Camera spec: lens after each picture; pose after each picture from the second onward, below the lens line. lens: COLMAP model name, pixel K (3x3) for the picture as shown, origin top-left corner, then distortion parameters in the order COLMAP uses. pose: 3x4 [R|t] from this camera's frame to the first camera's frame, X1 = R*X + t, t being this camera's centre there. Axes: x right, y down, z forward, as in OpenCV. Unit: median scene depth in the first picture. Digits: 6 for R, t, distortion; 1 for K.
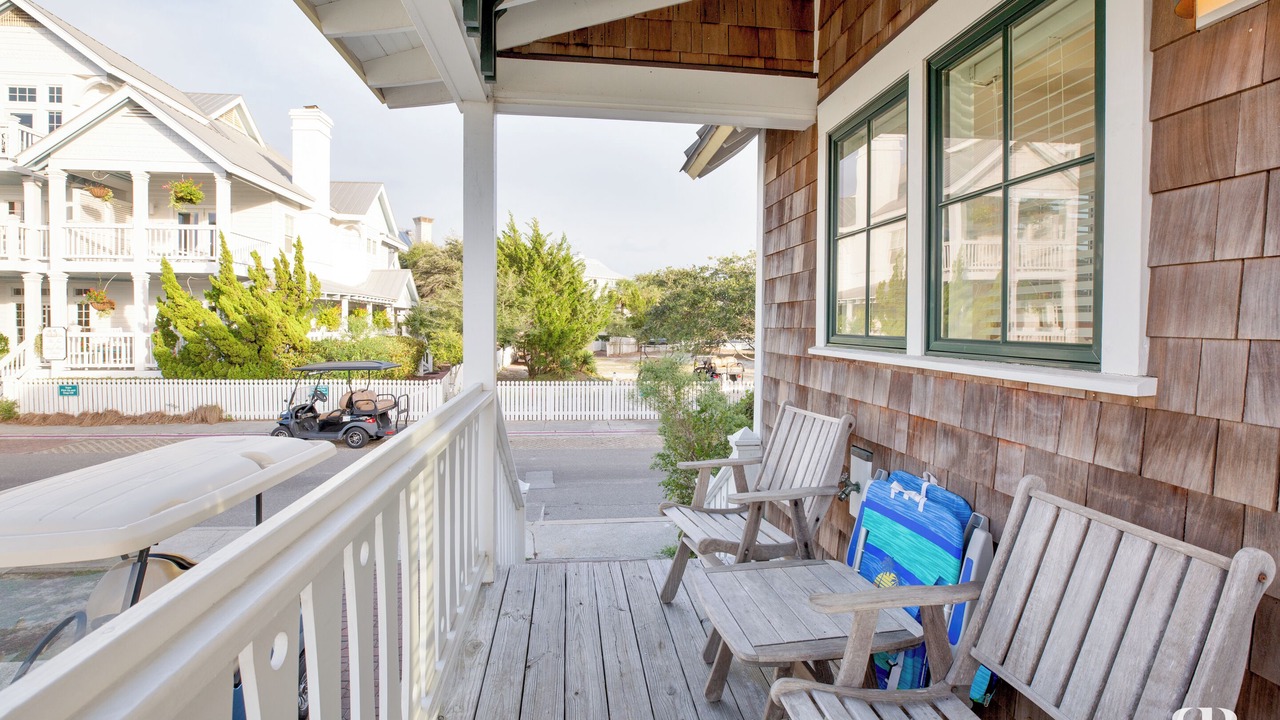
lens RADIAL K [[813.3, 0, 640.0], [0, 813.3, 360.0], [0, 0, 1]] dist [-0.006249, 0.000657]
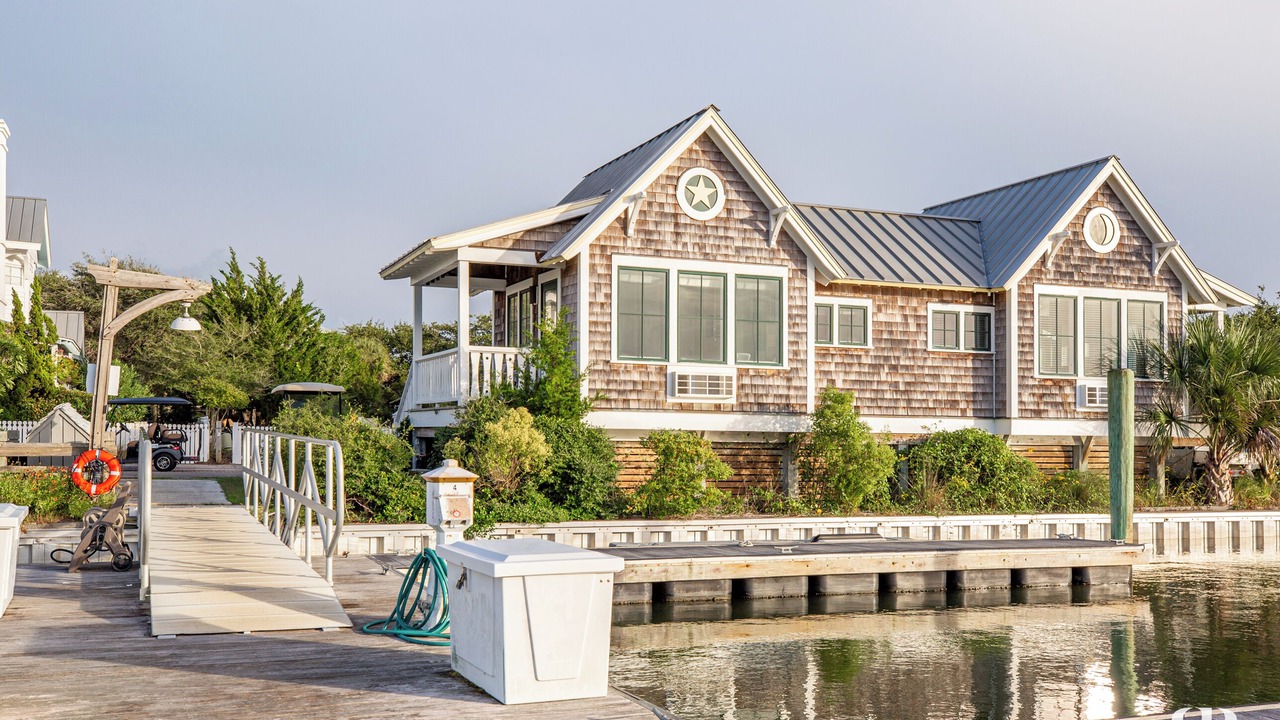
lens RADIAL K [[1223.8, 0, 640.0], [0, 1223.8, 360.0], [0, 0, 1]] dist [0.049943, 0.004101]
pose [[0.974386, 0.021953, 0.223810, -0.035520], [-0.004041, 0.996773, -0.080175, 0.037856], [-0.224847, 0.077217, 0.971330, -0.370753]]
